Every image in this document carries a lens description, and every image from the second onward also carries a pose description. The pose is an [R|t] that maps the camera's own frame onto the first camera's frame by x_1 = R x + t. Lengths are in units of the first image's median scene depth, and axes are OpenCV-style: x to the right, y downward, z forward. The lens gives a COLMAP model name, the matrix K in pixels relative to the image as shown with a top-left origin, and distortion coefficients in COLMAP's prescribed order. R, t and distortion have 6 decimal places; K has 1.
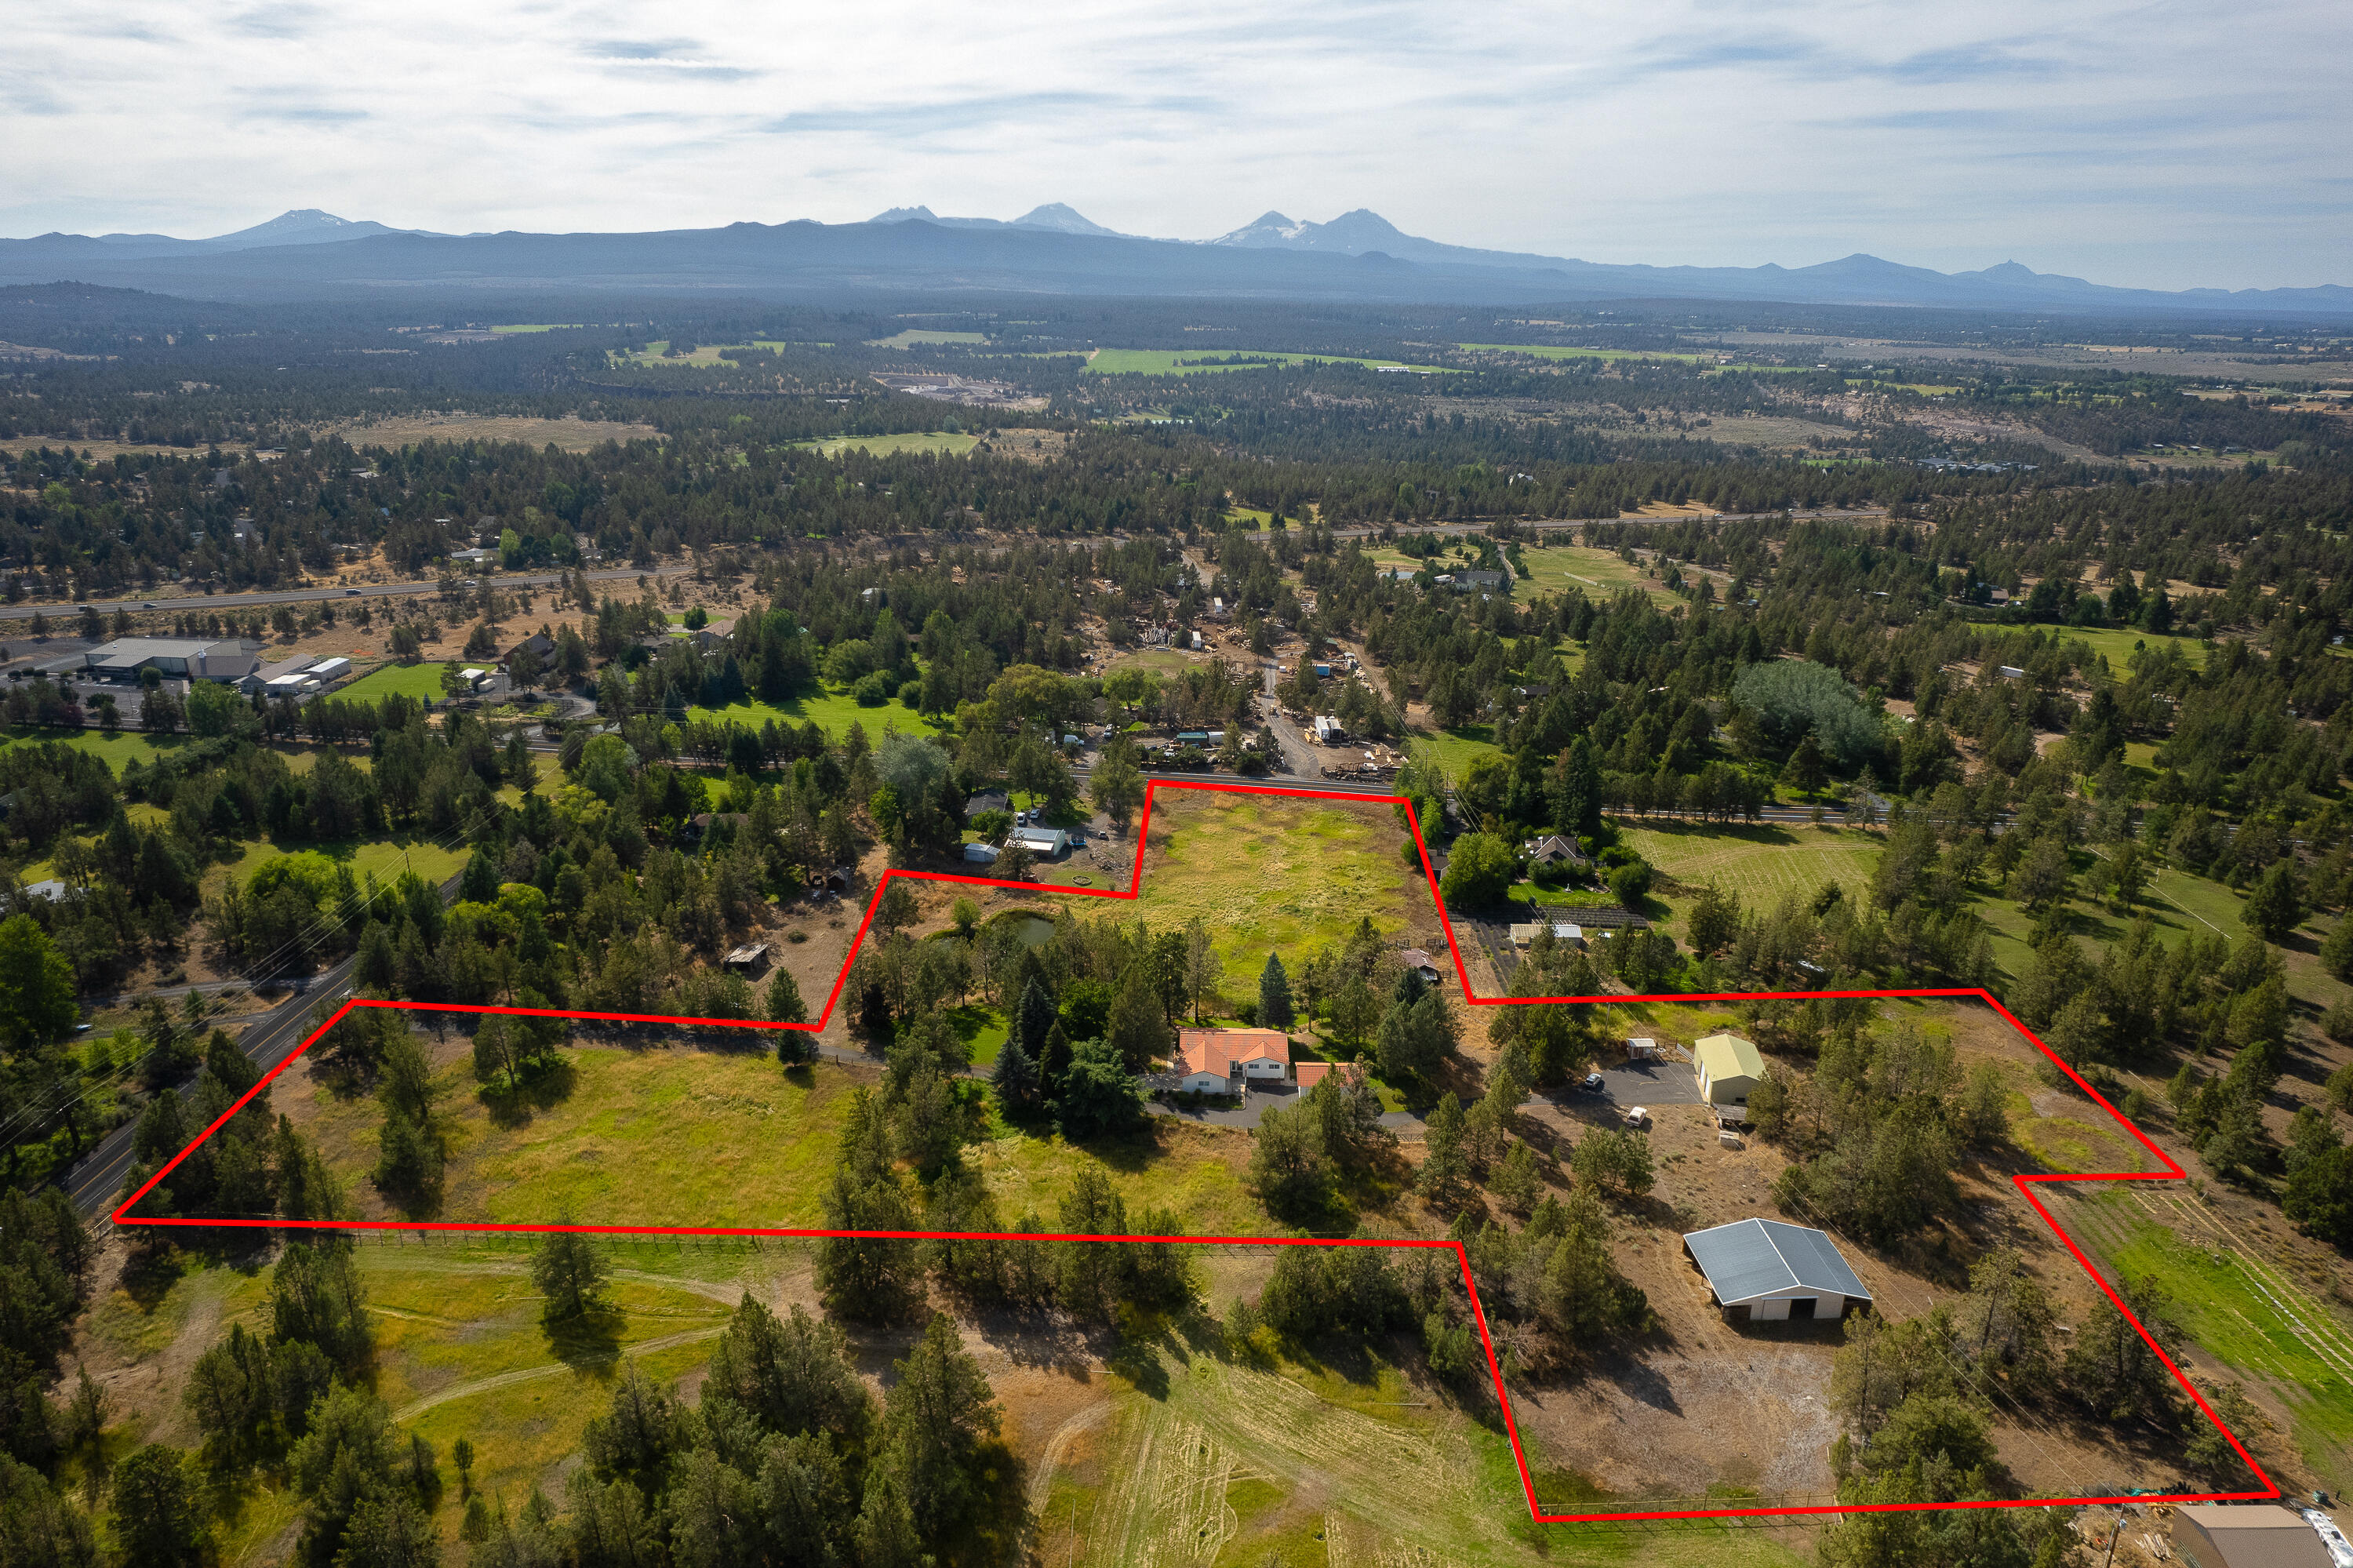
lens RADIAL K [[1499.2, 0, 1176.5], [0, 1499.2, 784.0], [0, 0, 1]] dist [-0.071421, 0.052161]
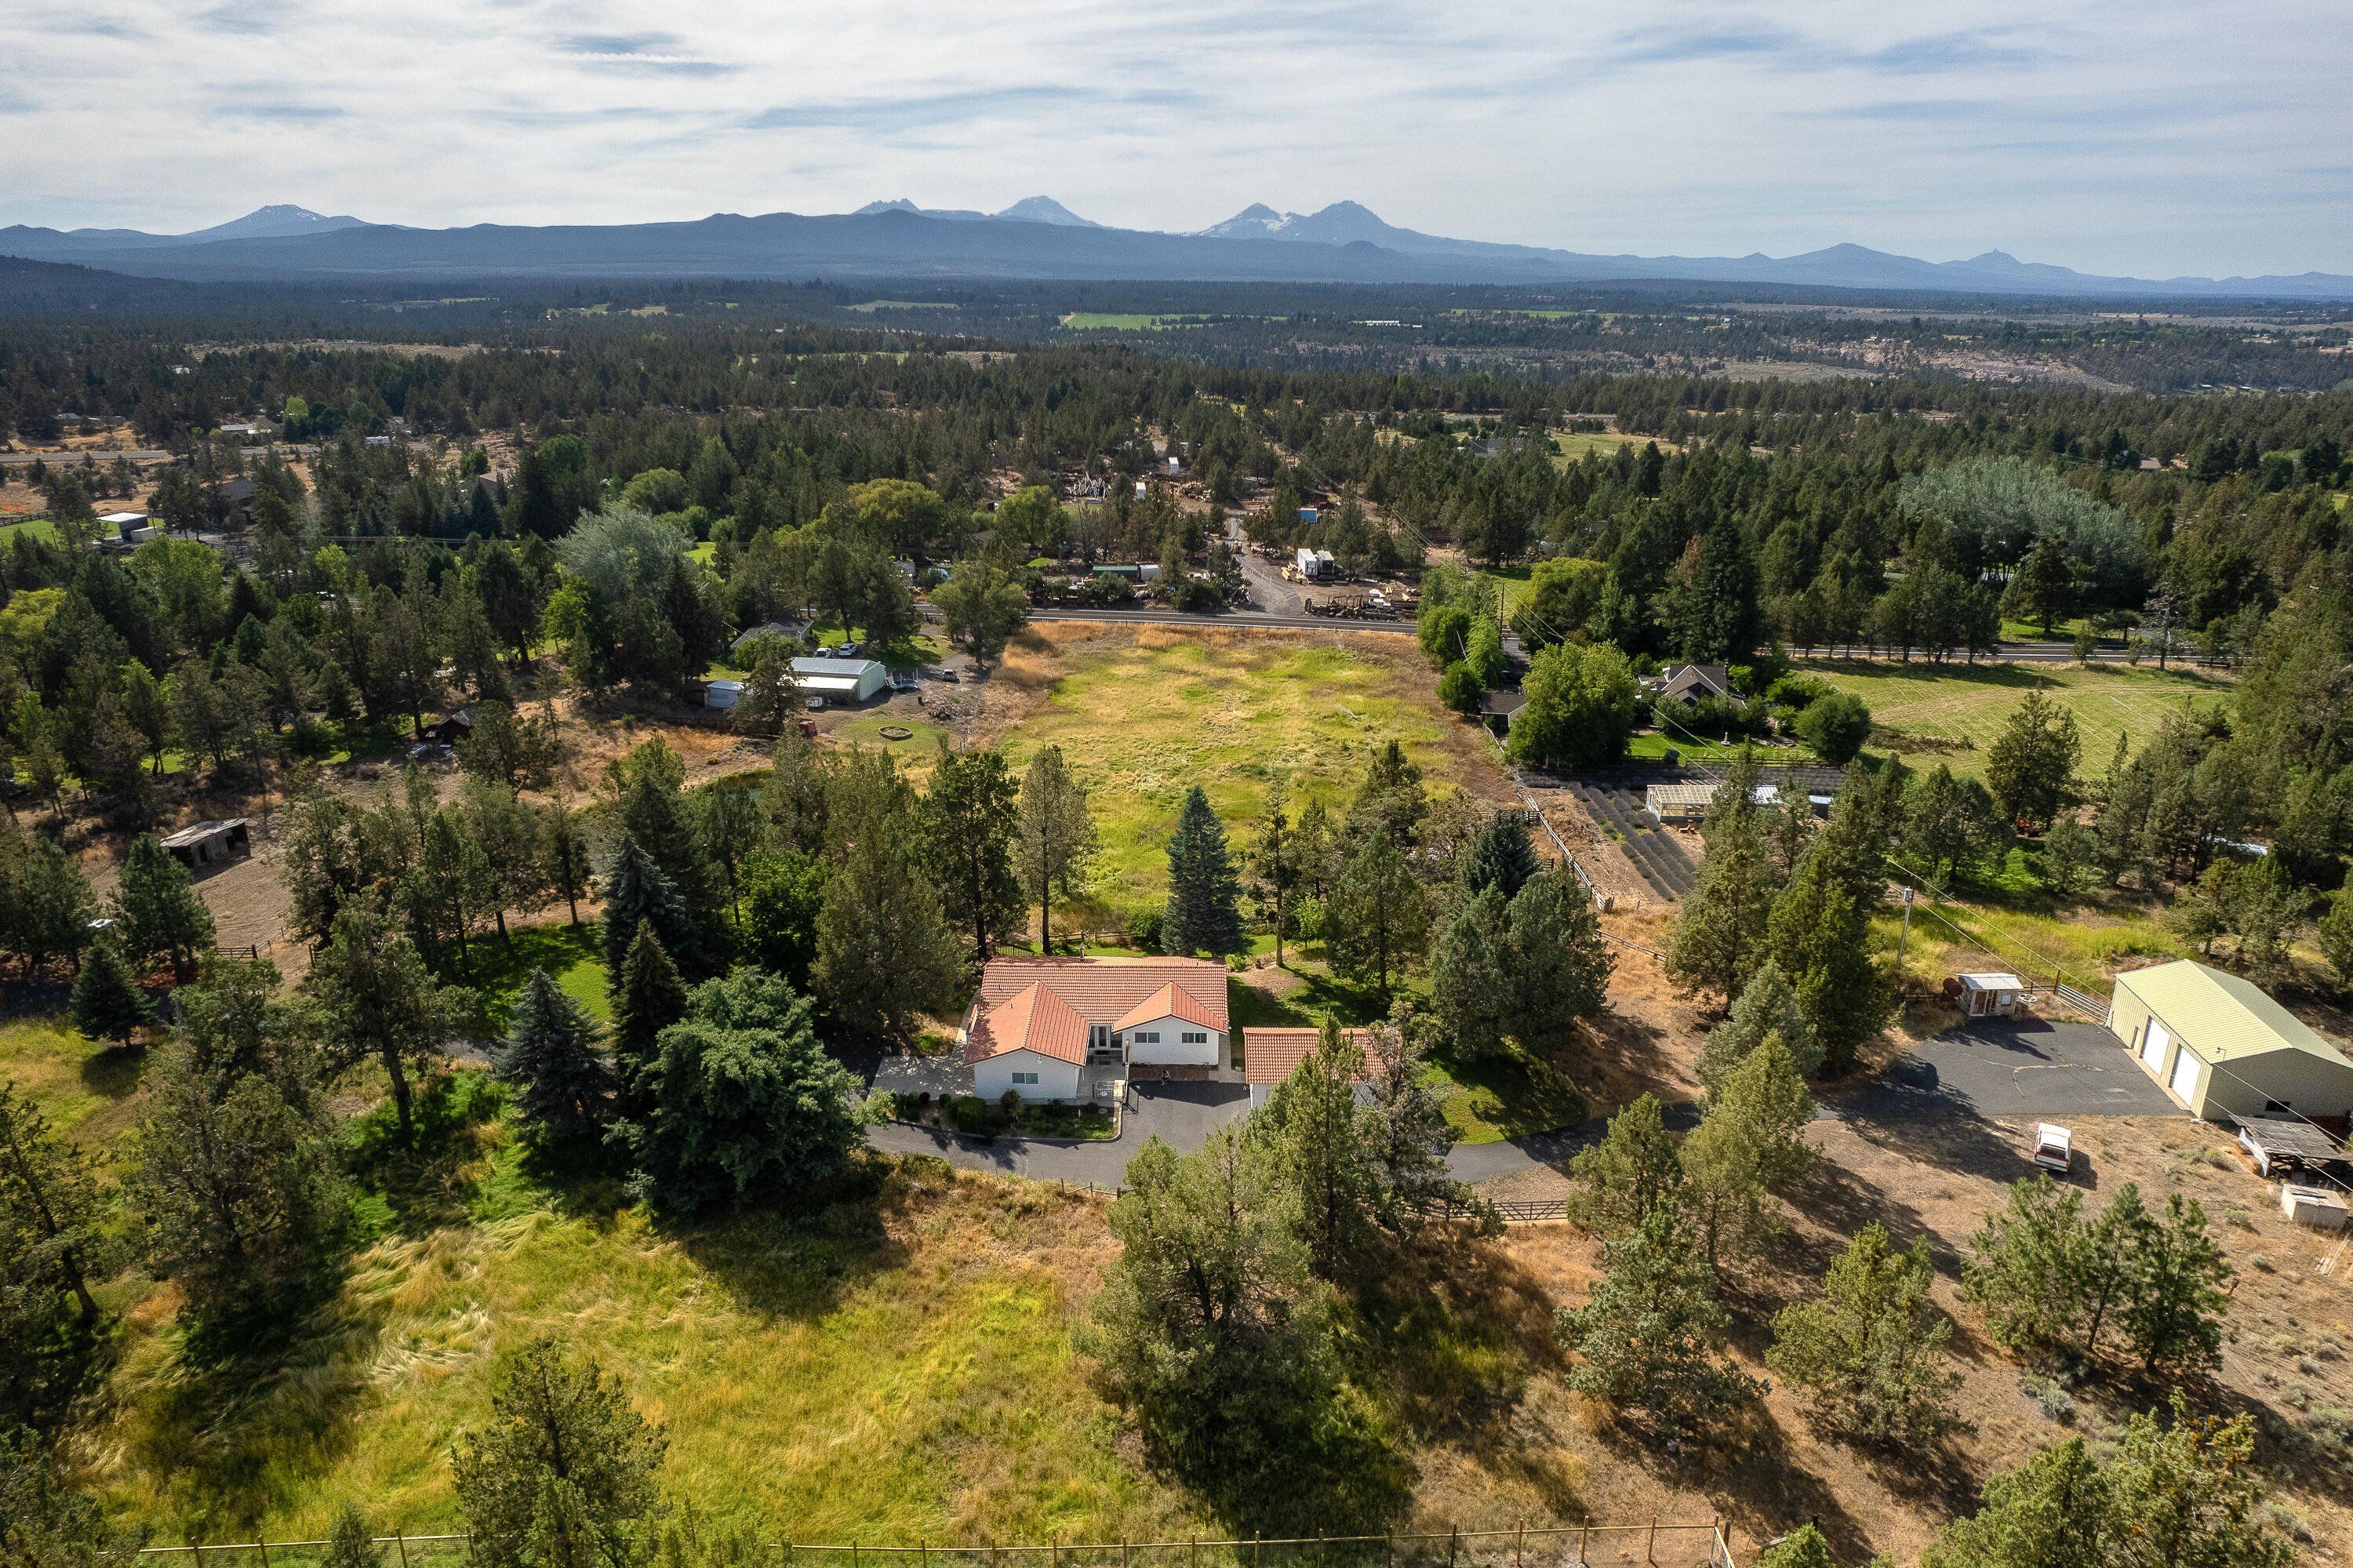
lens RADIAL K [[1479.9, 0, 1121.2], [0, 1479.9, 778.0], [0, 0, 1]] dist [-0.068324, 0.046807]
pose [[0.999320, -0.015018, -0.033667, 0.041373], [0.014916, 0.999883, -0.003280, 0.079379], [0.033712, 0.002775, 0.999428, 0.395578]]
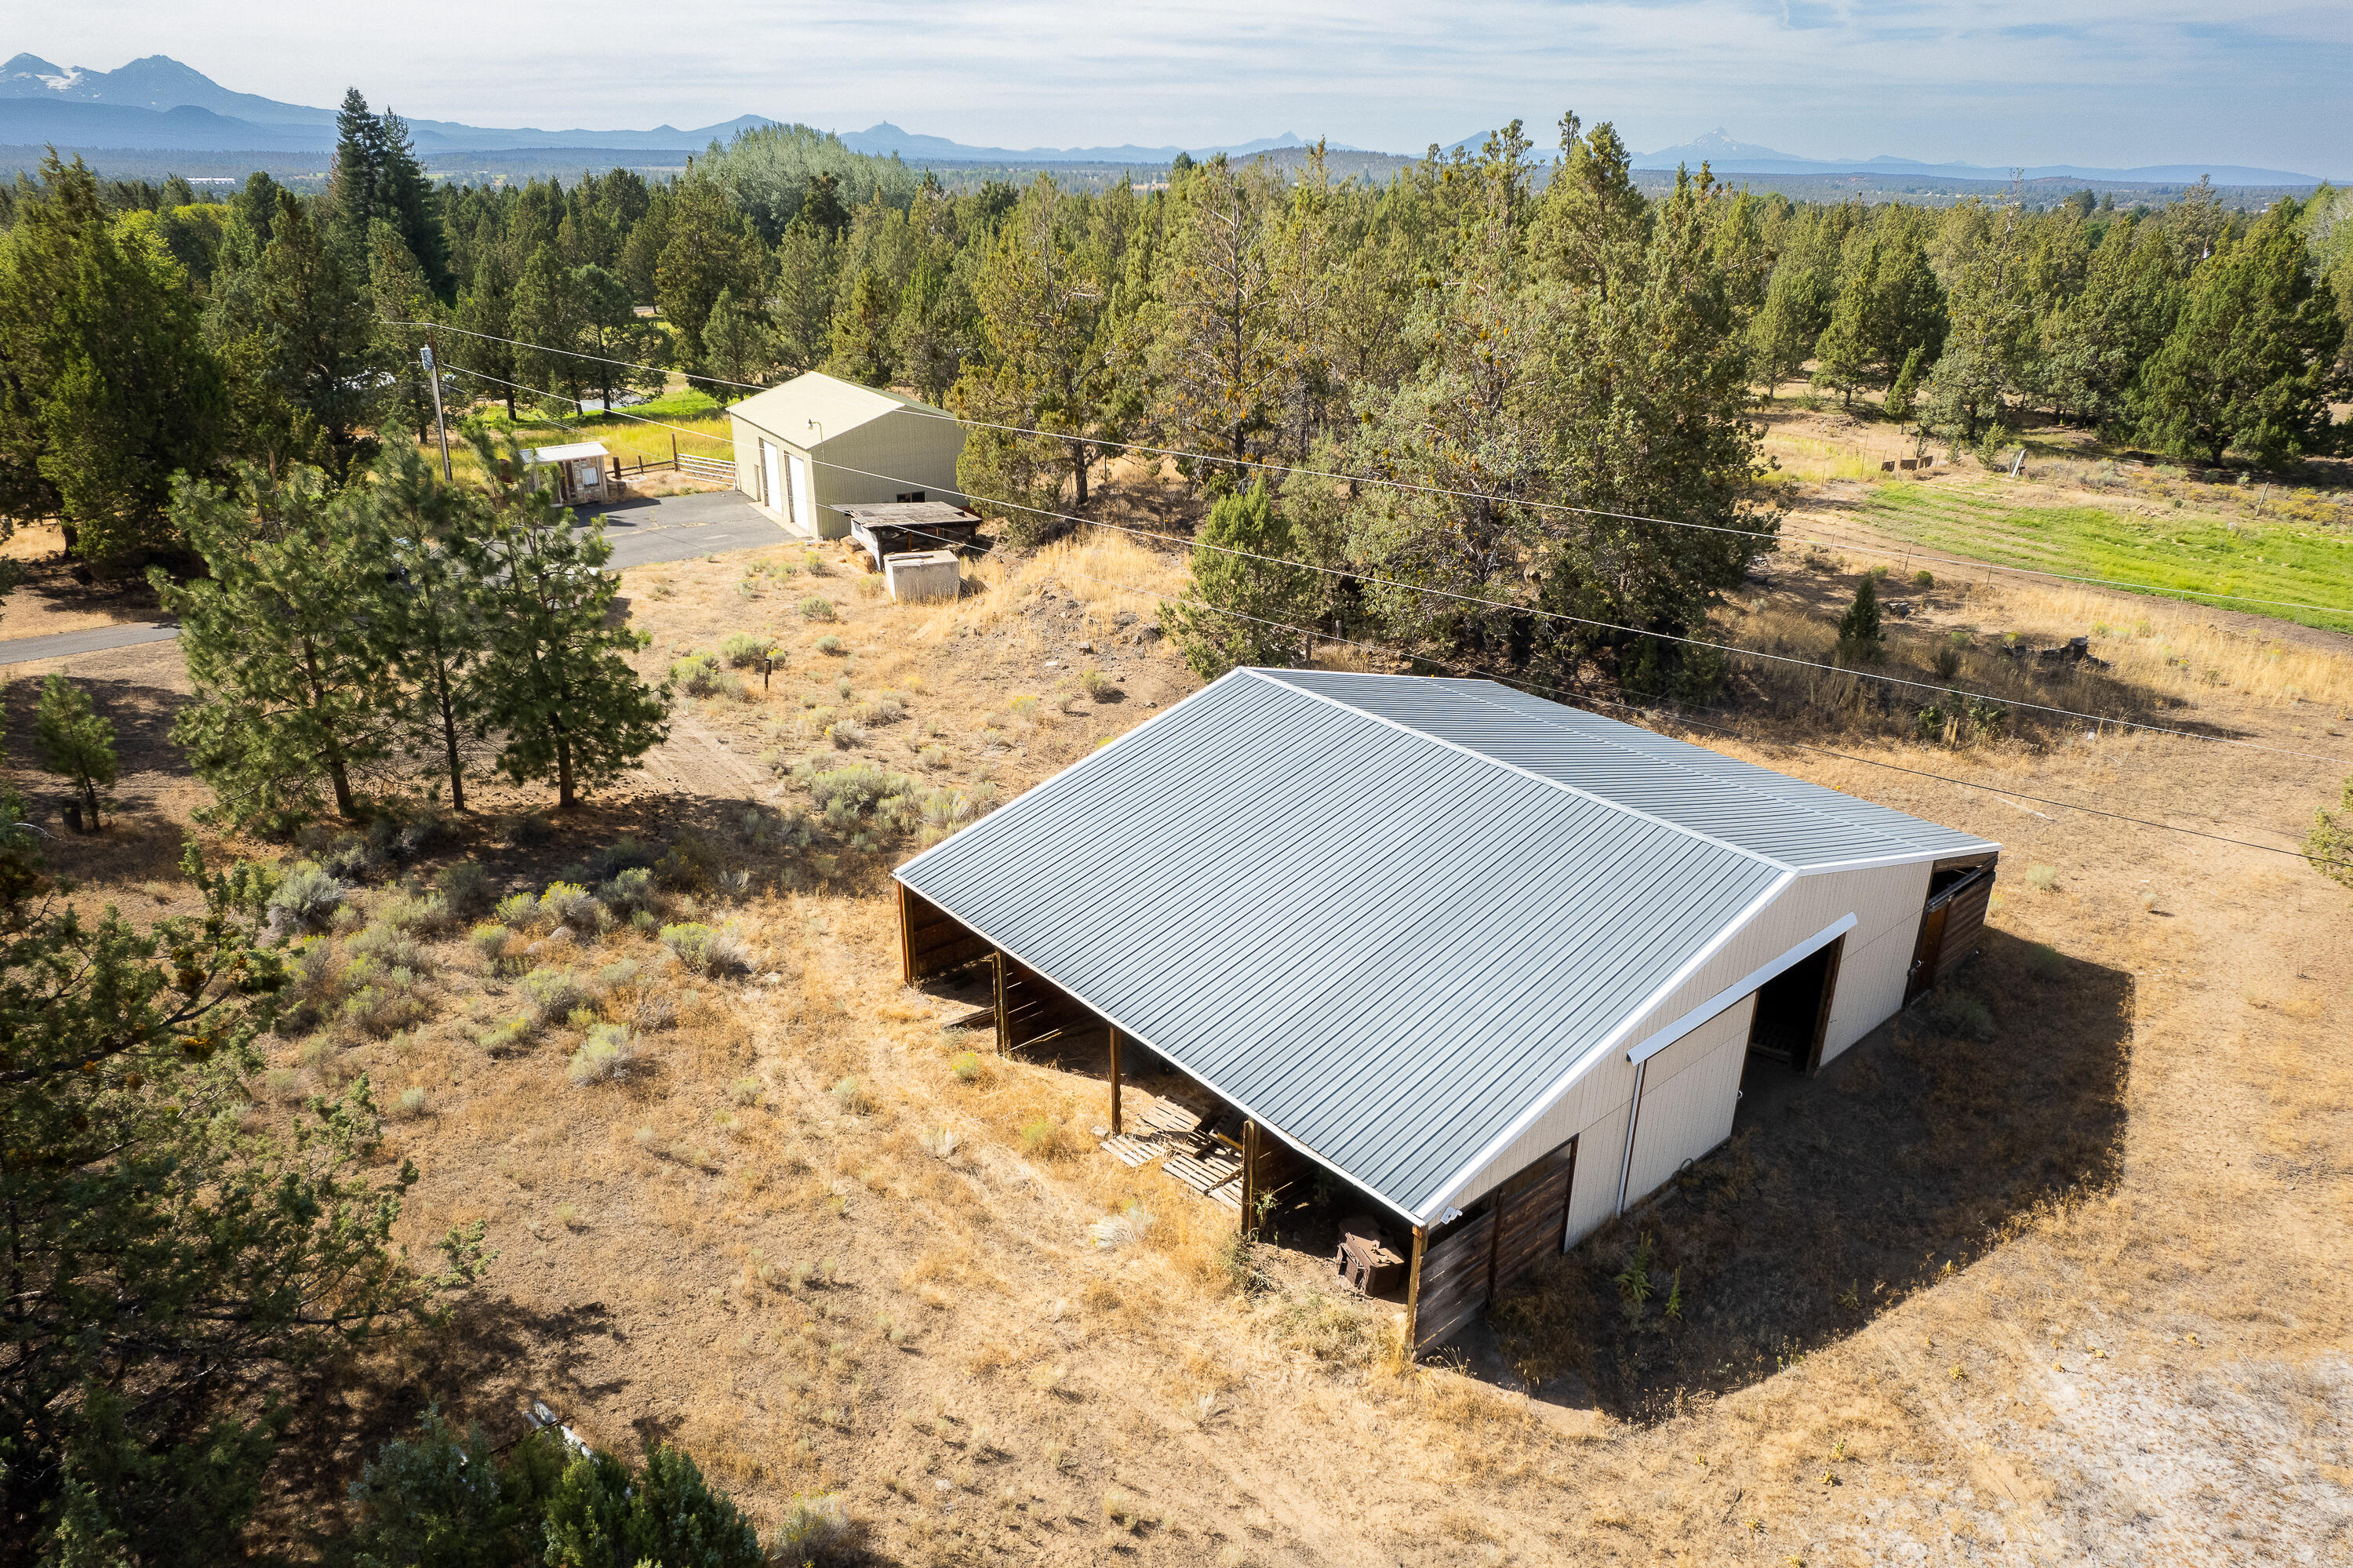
lens RADIAL K [[1499.2, 0, 1176.5], [0, 1499.2, 784.0], [0, 0, 1]] dist [-0.071421, 0.052161]
pose [[0.782944, -0.242534, 0.572866, 0.162759], [0.198938, 0.970129, 0.138831, 0.163685], [-0.589425, 0.005268, 0.807806, 0.499983]]
